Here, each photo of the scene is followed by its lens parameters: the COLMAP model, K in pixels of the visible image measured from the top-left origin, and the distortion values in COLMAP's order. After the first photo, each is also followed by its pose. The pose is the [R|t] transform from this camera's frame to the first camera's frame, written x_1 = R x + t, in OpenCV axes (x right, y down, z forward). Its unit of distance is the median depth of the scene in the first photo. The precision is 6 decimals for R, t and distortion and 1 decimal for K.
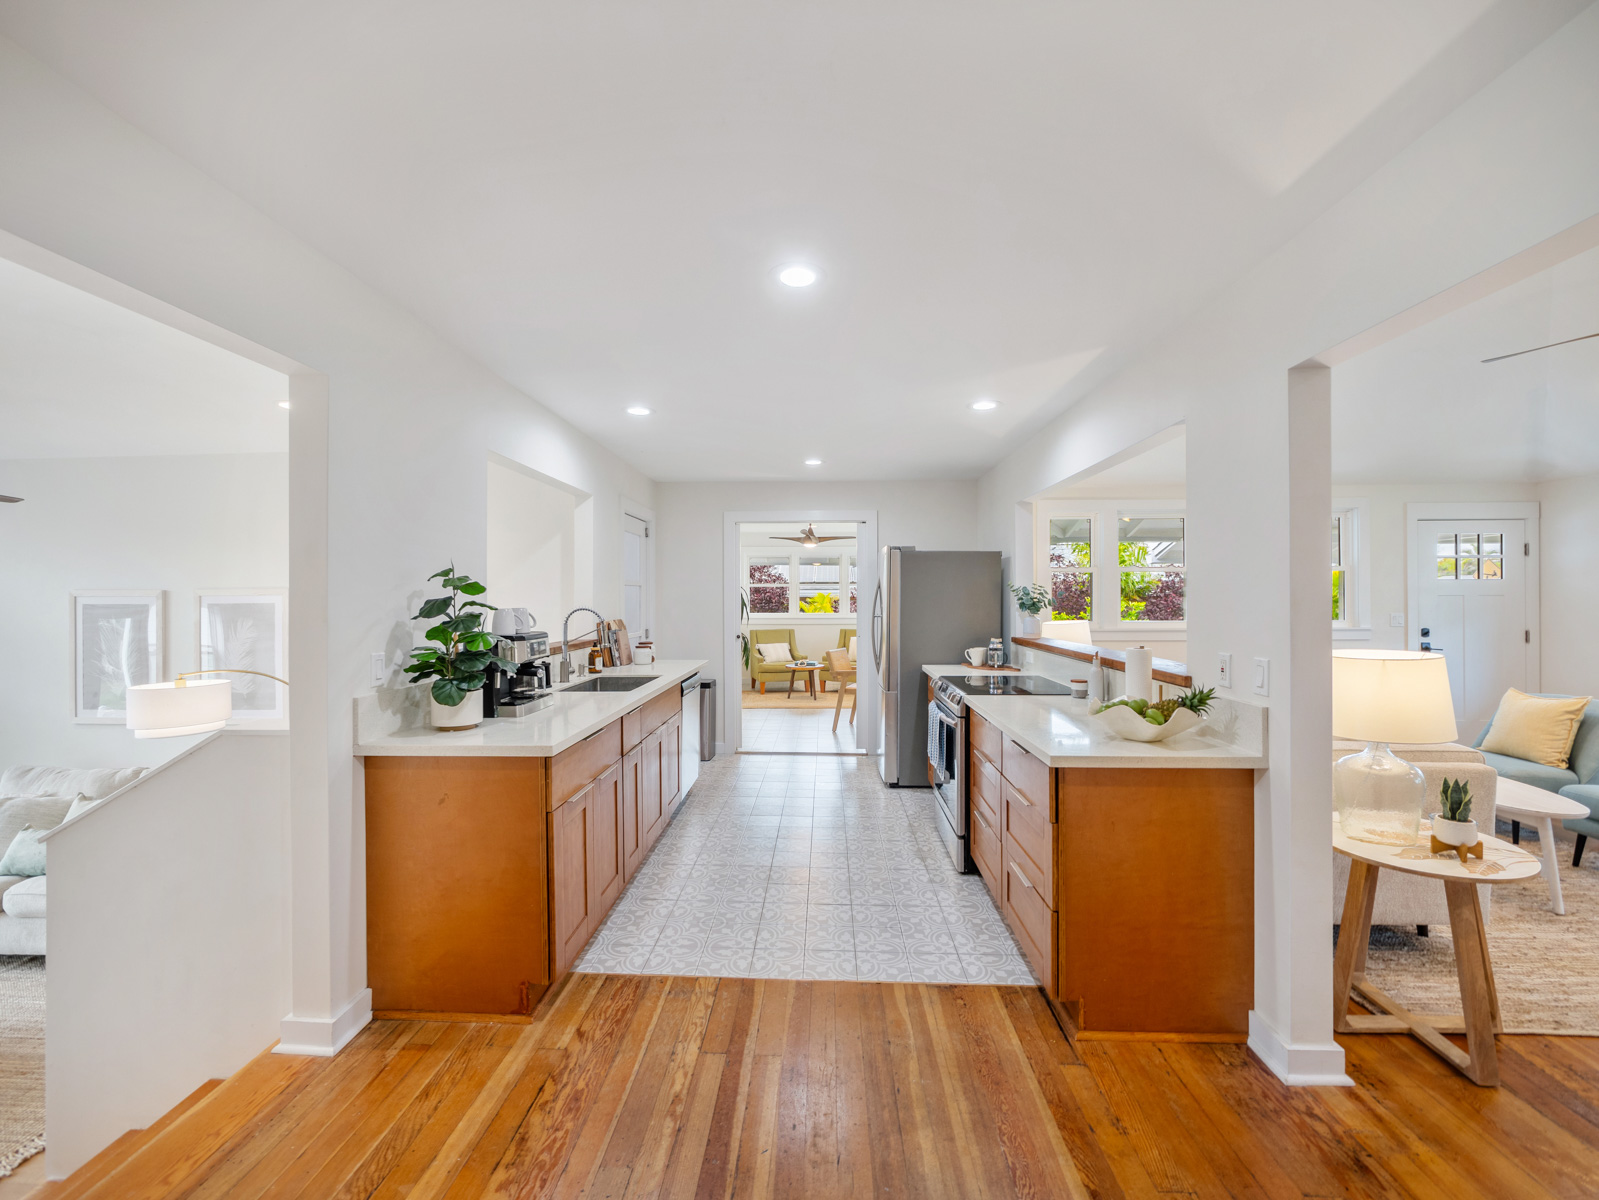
lens RADIAL K [[664.5, 0, 799.5], [0, 664.5, 600.0], [0, 0, 1]] dist [-0.002944, -0.000331]
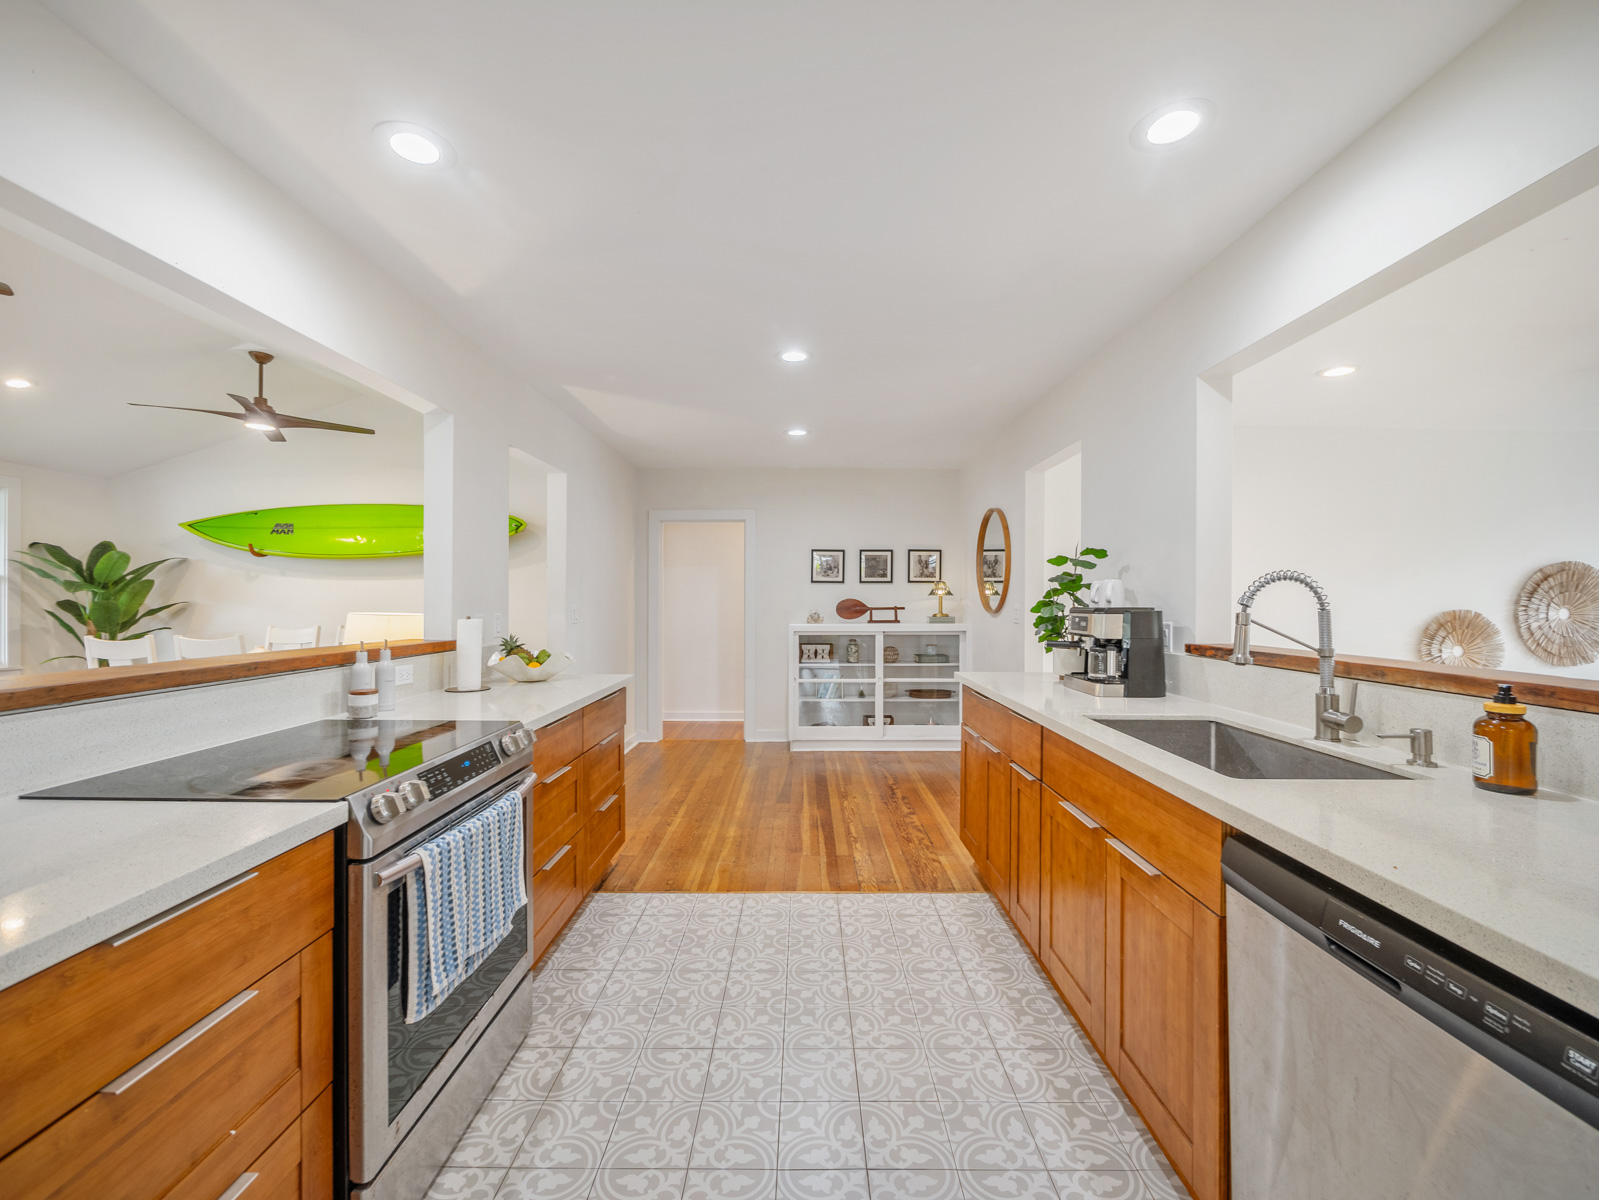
lens RADIAL K [[664.5, 0, 799.5], [0, 664.5, 600.0], [0, 0, 1]] dist [-0.002944, -0.000331]
pose [[-0.999485, 0.003038, -0.031938, 0.026233], [0.002869, 0.999982, 0.005335, 0.040725], [0.031953, 0.005240, -0.999476, 2.224337]]
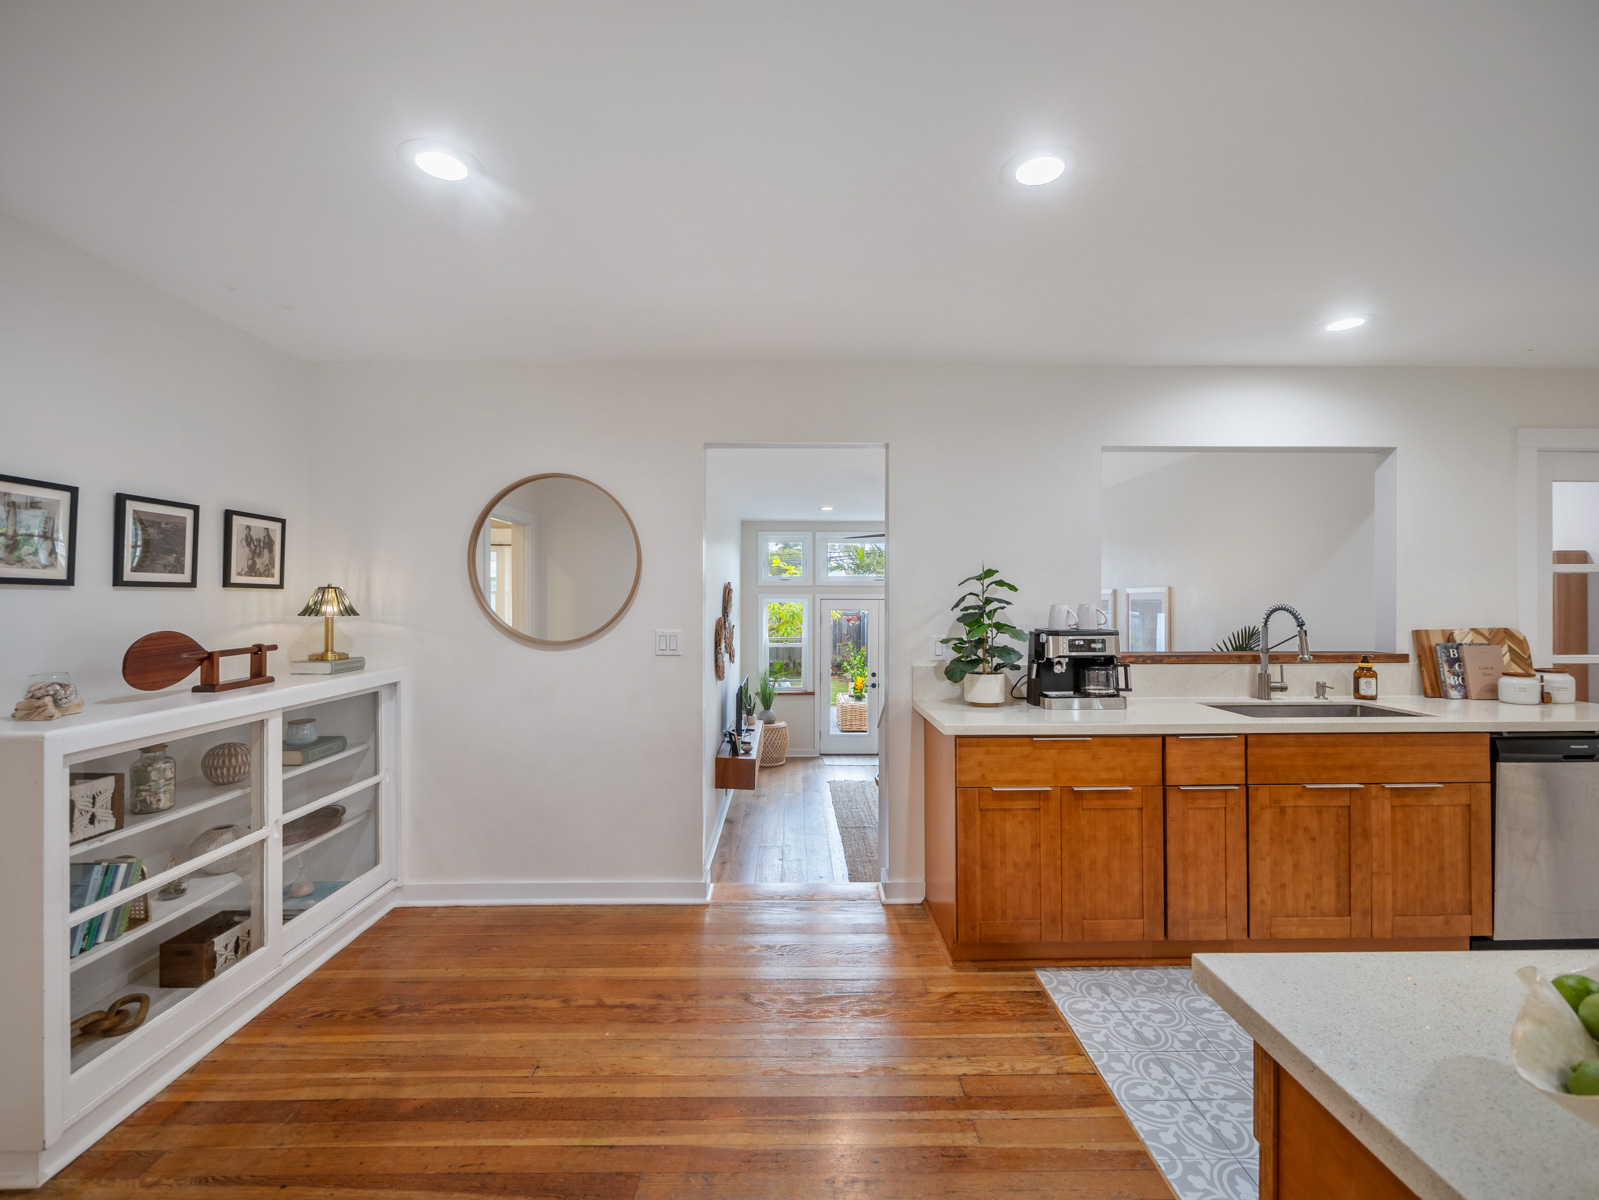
lens RADIAL K [[698.1, 0, 807.7], [0, 698.1, 599.6], [0, 0, 1]] dist [0.001177, 0.000063]
pose [[0.061923, 0.004654, -0.998070, 0.700453], [-0.003548, 0.999984, 0.004443, 0.002547], [0.998075, 0.003266, 0.061939, 0.615151]]
